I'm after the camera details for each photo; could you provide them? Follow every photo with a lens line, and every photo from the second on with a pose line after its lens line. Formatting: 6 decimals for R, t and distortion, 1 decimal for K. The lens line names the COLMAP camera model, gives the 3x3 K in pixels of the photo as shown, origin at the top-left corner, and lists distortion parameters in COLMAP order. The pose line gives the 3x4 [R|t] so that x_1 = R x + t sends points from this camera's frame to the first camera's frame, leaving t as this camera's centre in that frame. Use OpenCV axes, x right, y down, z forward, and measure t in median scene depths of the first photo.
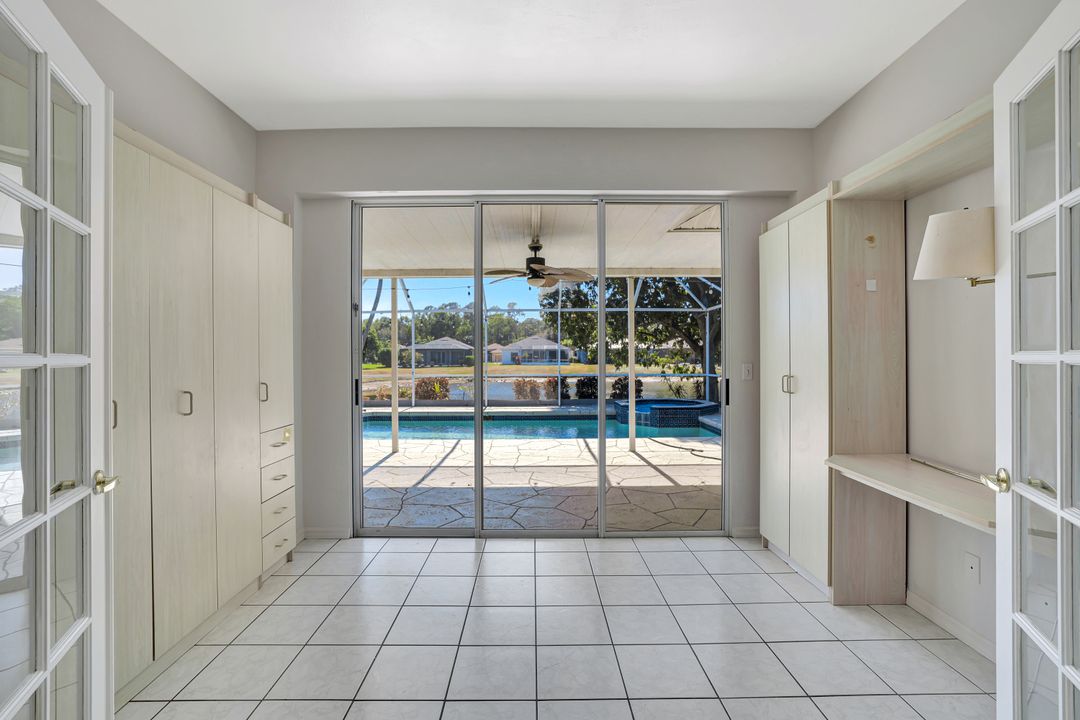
lens RADIAL K [[484.1, 0, 531.4], [0, 484.1, 351.2], [0, 0, 1]] dist [-0.050249, 0.019745]
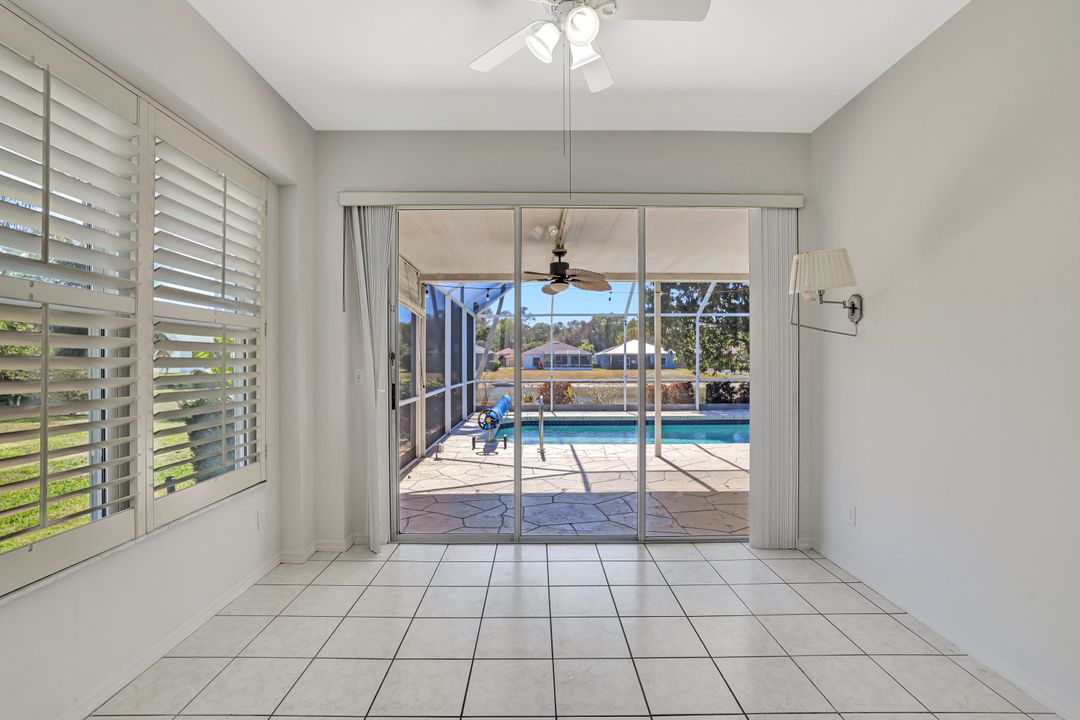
lens RADIAL K [[483.1, 0, 534.9], [0, 483.1, 350.0], [0, 0, 1]] dist [0.000472, 0.000229]
pose [[0.999997, 0.002326, -0.000361, -0.071267], [-0.002330, 0.999920, -0.012398, 0.000212], [0.000332, 0.012399, 0.999923, -0.000771]]
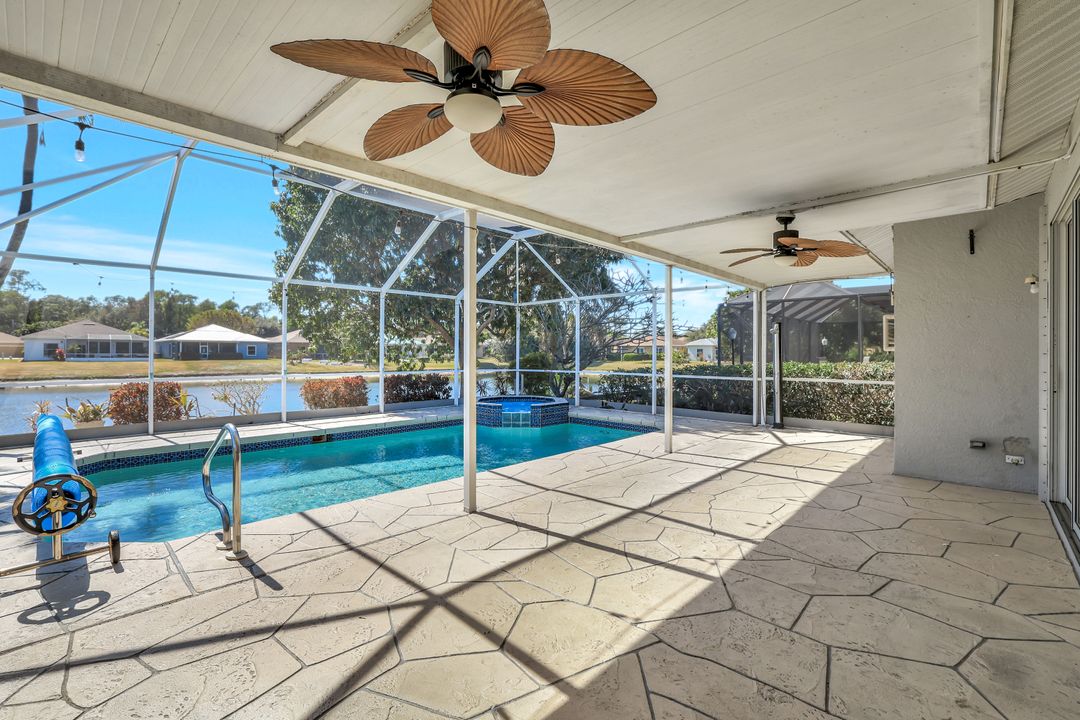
lens RADIAL K [[484.1, 0, 531.4], [0, 484.1, 351.2], [0, 0, 1]] dist [-0.050249, 0.019745]
pose [[0.690162, 0.010009, 0.723586, -0.086709], [-0.016913, 0.999854, 0.002301, 0.001921], [-0.723458, -0.013826, 0.690230, 0.073255]]
